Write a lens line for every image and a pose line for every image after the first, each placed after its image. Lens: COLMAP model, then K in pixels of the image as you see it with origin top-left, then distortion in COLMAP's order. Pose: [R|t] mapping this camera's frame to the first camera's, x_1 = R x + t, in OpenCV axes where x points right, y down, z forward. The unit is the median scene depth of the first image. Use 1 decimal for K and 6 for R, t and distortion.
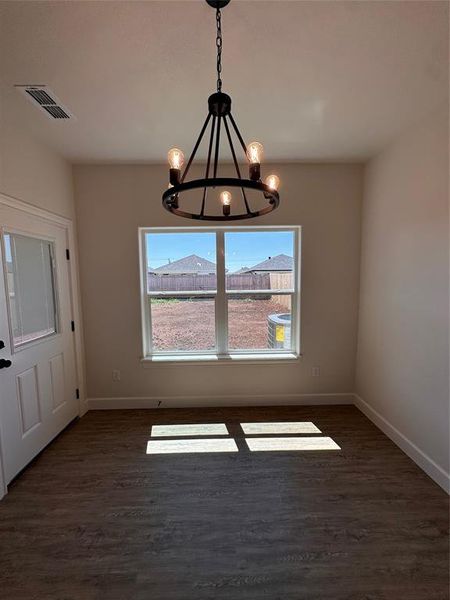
lens RADIAL K [[239.4, 0, 225.0], [0, 239.4, 300.0], [0, 0, 1]] dist [-0.003187, 0.000093]
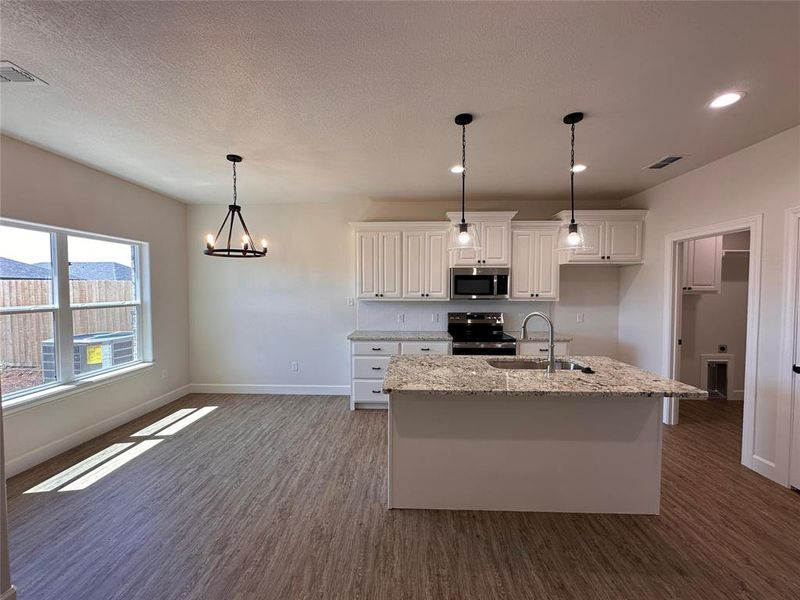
lens RADIAL K [[319.2, 0, 400.0], [0, 319.2, 300.0], [0, 0, 1]] dist [-0.003187, 0.000093]
pose [[0.052285, -0.024821, 0.998324, -1.094004], [0.086382, 0.996056, 0.020241, 0.022975], [-0.994889, 0.085179, 0.054222, -0.214168]]
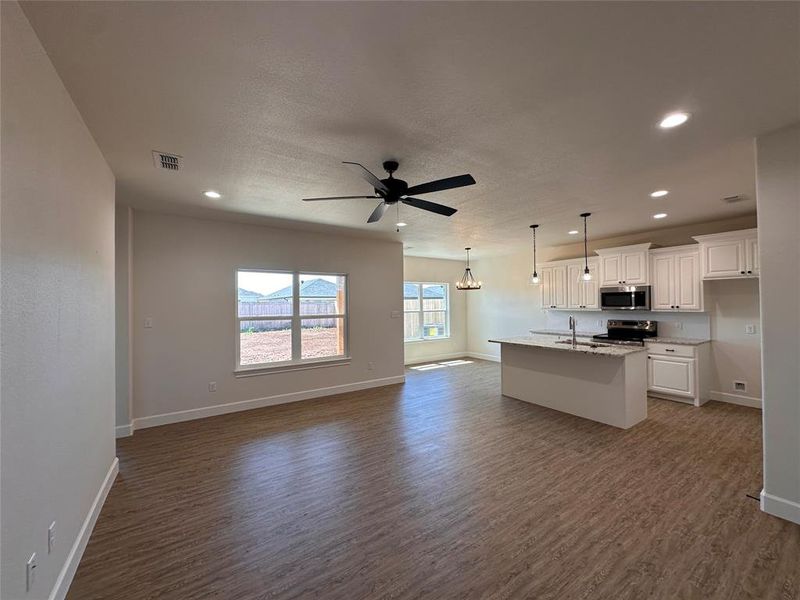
lens RADIAL K [[319.2, 0, 400.0], [0, 319.2, 300.0], [0, 0, 1]] dist [-0.003187, 0.000093]
pose [[0.839970, 0.006642, 0.542592, -1.902556], [0.050077, 0.994709, -0.089699, 0.133712], [-0.540317, 0.102516, 0.835193, -1.477042]]
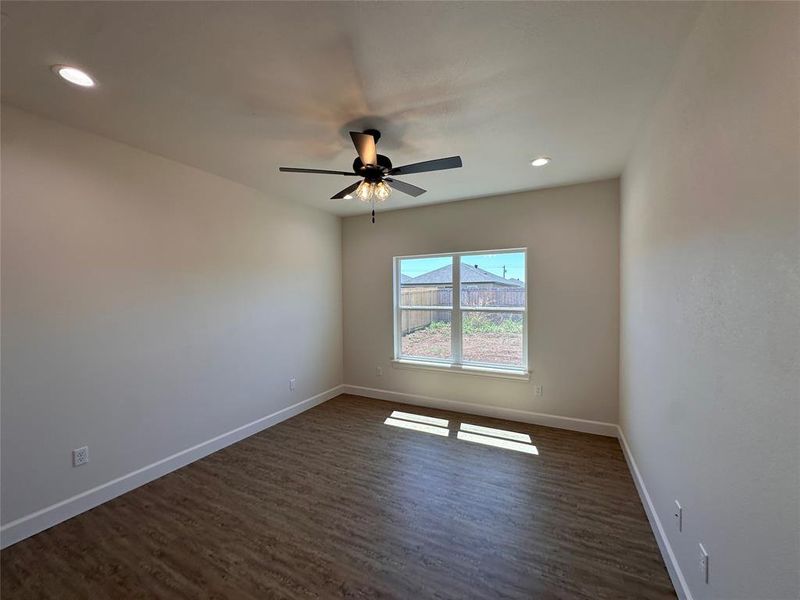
lens RADIAL K [[305.2, 0, 400.0], [0, 305.2, 300.0], [0, 0, 1]] dist [-0.001578, -0.000019]
pose [[0.892046, 0.011189, -0.451806, 0.420881], [-0.037666, 0.998056, -0.049653, 0.011563], [0.450372, 0.061310, 0.890733, -0.439910]]
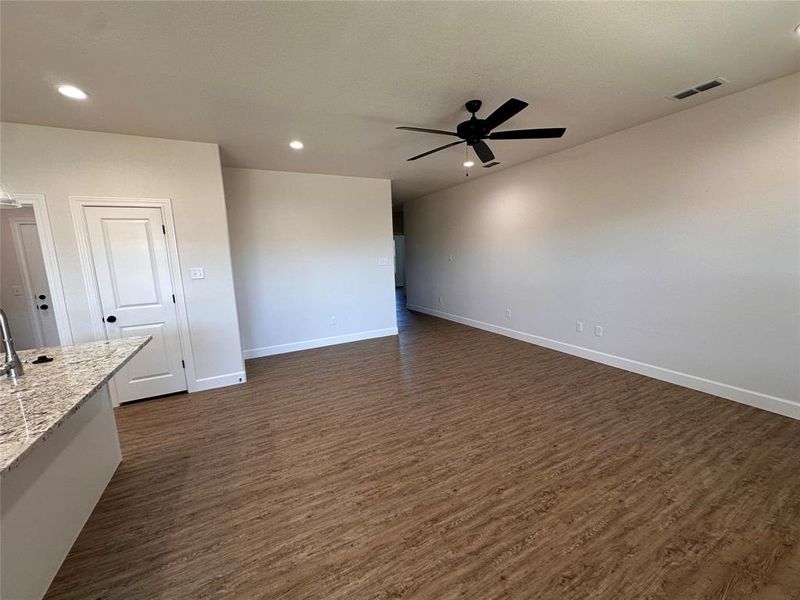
lens RADIAL K [[319.2, 0, 400.0], [0, 319.2, 300.0], [0, 0, 1]] dist [-0.003187, 0.000093]
pose [[-0.896106, 0.107085, -0.430729, -0.643313], [0.008453, 0.974400, 0.224663, -0.006960], [0.443760, 0.197681, -0.874071, 0.279655]]
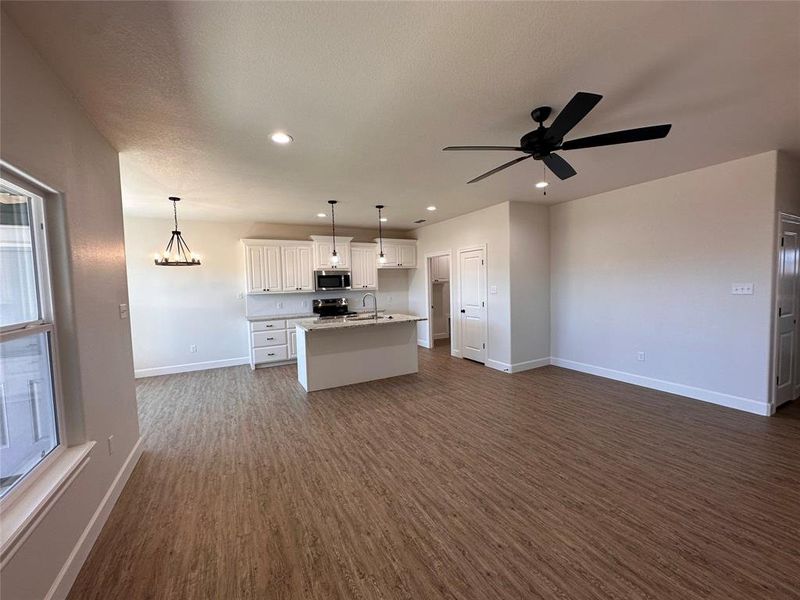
lens RADIAL K [[319.2, 0, 400.0], [0, 319.2, 300.0], [0, 0, 1]] dist [-0.003187, 0.000093]
pose [[-0.458012, -0.027397, 0.888524, -1.987153], [0.109519, 0.990171, 0.086986, 0.000176], [-0.882174, 0.137150, -0.450510, 0.163732]]
